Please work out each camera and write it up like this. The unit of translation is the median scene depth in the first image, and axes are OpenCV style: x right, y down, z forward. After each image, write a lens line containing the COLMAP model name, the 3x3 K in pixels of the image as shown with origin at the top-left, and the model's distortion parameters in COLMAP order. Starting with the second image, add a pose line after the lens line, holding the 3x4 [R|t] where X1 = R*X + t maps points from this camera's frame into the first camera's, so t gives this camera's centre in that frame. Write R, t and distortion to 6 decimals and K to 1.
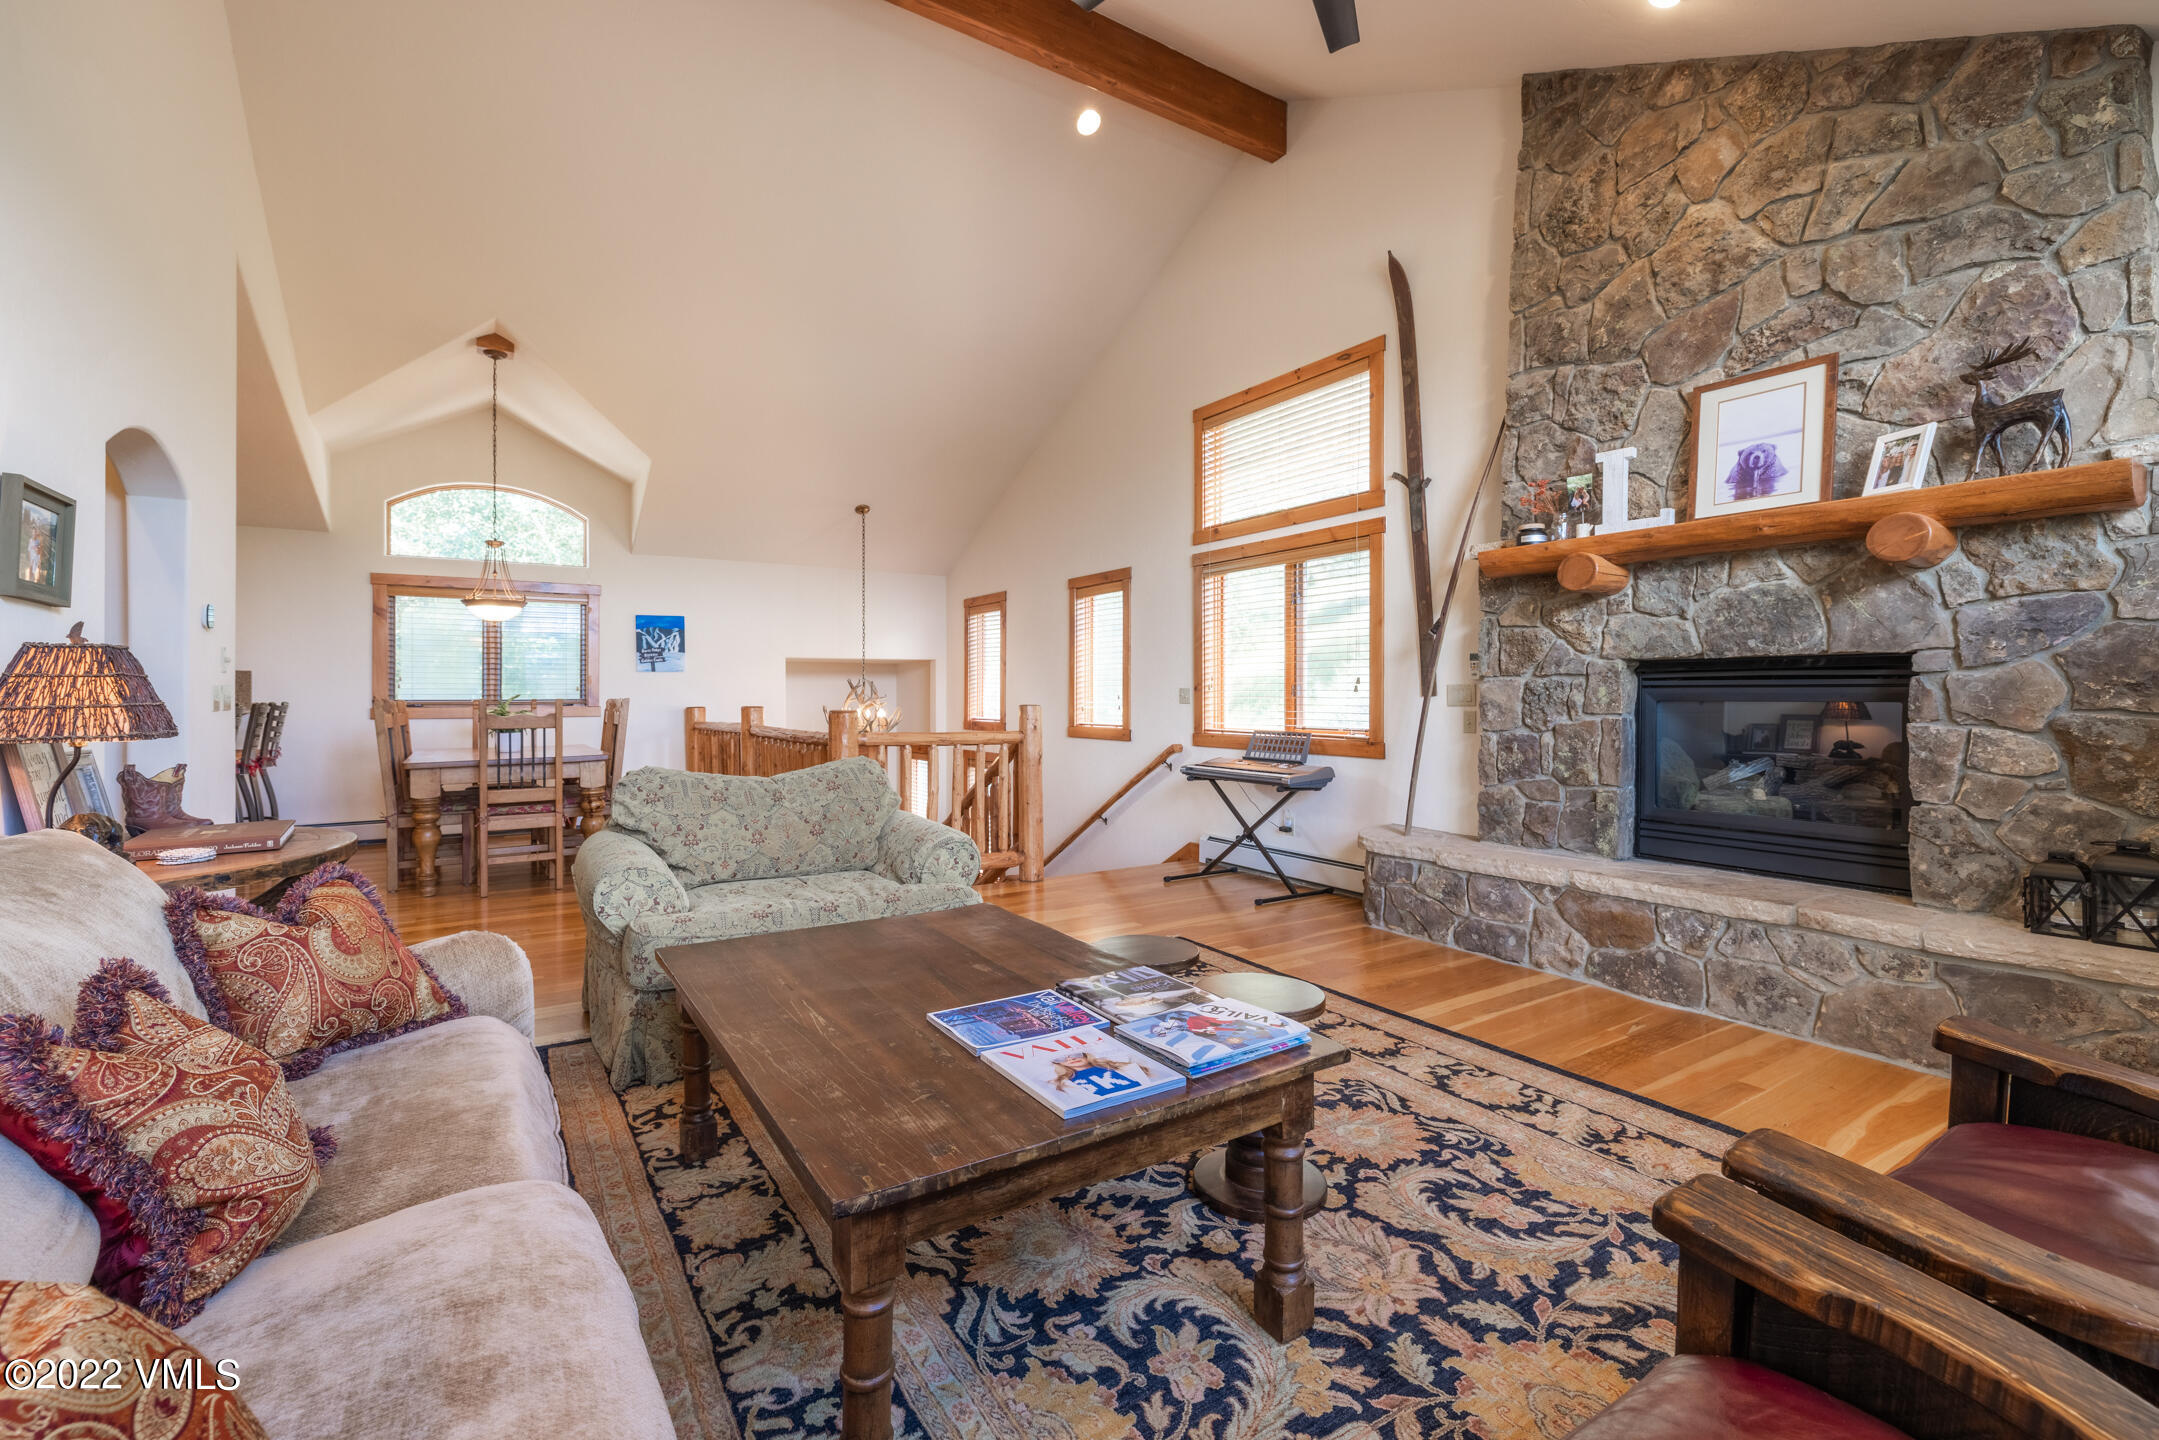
lens RADIAL K [[918.5, 0, 1066.7], [0, 918.5, 705.2], [0, 0, 1]] dist [-0.000852, -0.000161]
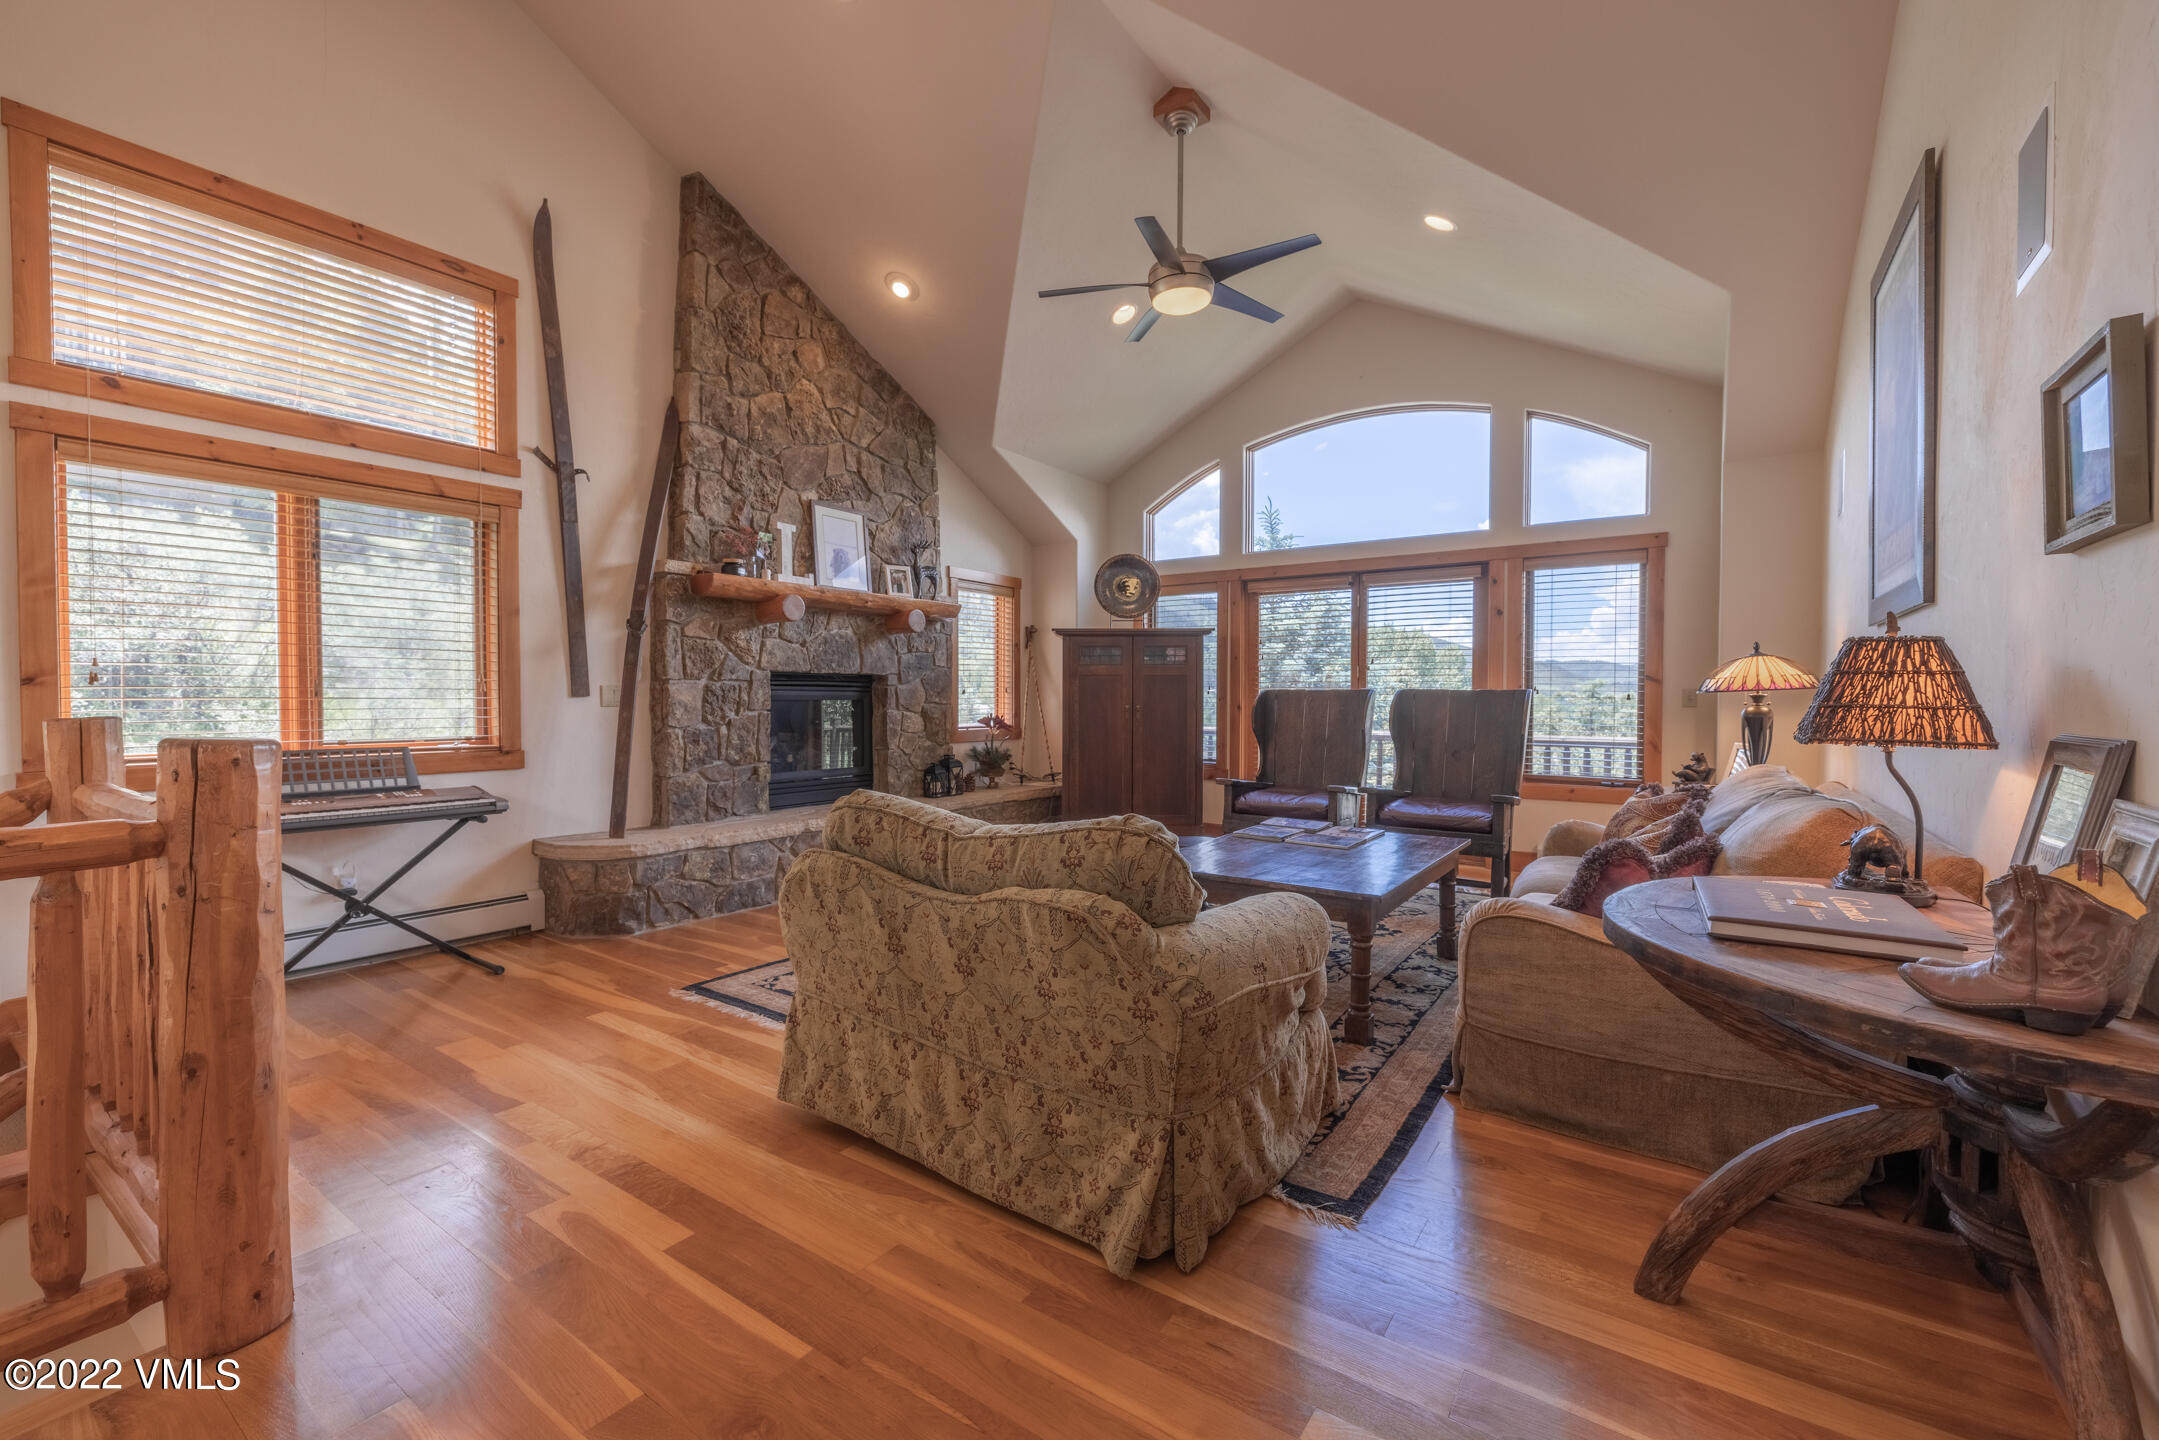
lens RADIAL K [[918.5, 0, 1064.2], [0, 918.5, 716.0], [0, 0, 1]] dist [-0.000852, -0.000161]
pose [[-0.387554, -0.017455, 0.921682, -0.826349], [0.008849, 0.999704, 0.022654, -0.008105], [-0.921805, 0.016936, -0.387285, 1.081110]]
